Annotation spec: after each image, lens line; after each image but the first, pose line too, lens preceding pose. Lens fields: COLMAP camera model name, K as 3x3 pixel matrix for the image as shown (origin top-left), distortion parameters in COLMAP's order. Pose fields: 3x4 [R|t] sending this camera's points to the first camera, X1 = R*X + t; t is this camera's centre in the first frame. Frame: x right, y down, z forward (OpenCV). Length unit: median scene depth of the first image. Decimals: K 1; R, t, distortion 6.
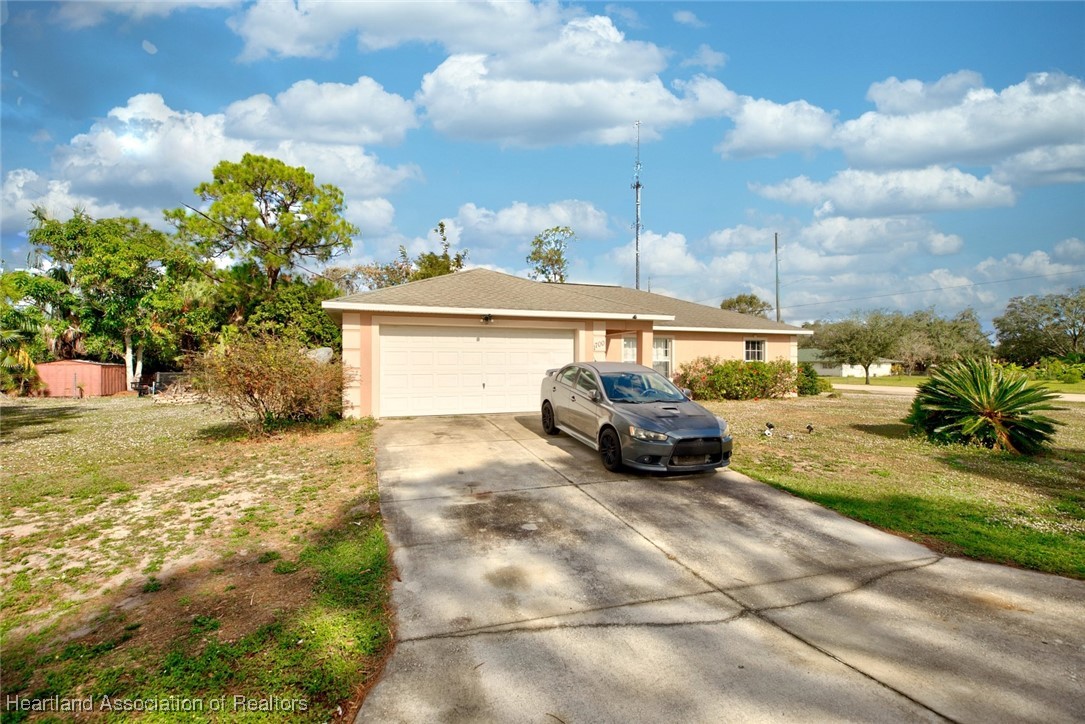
lens RADIAL K [[492.9, 0, 543.0], [0, 492.9, 364.2], [0, 0, 1]] dist [-0.003009, -0.000282]
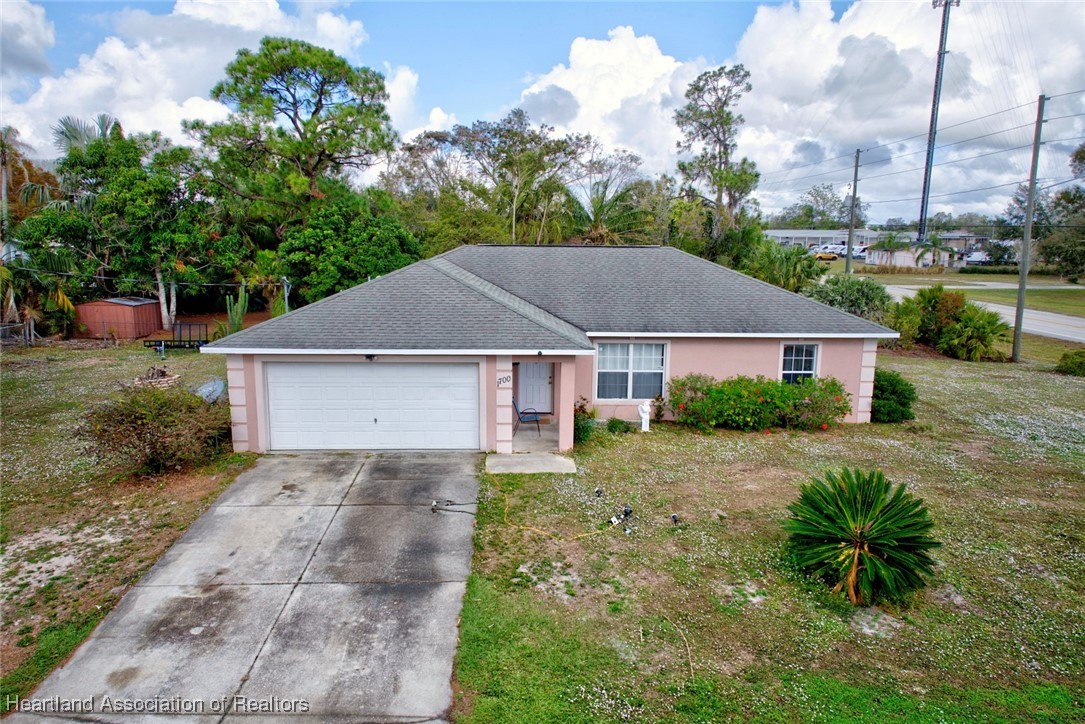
lens RADIAL K [[725.6, 0, 542.5], [0, 725.6, 362.0], [0, 0, 1]] dist [0.066060, -0.030716]
pose [[0.949579, 0.063719, -0.306986, 0.552302], [-0.008766, 0.984144, 0.177156, -0.290830], [0.313406, -0.165532, 0.935081, -0.180156]]
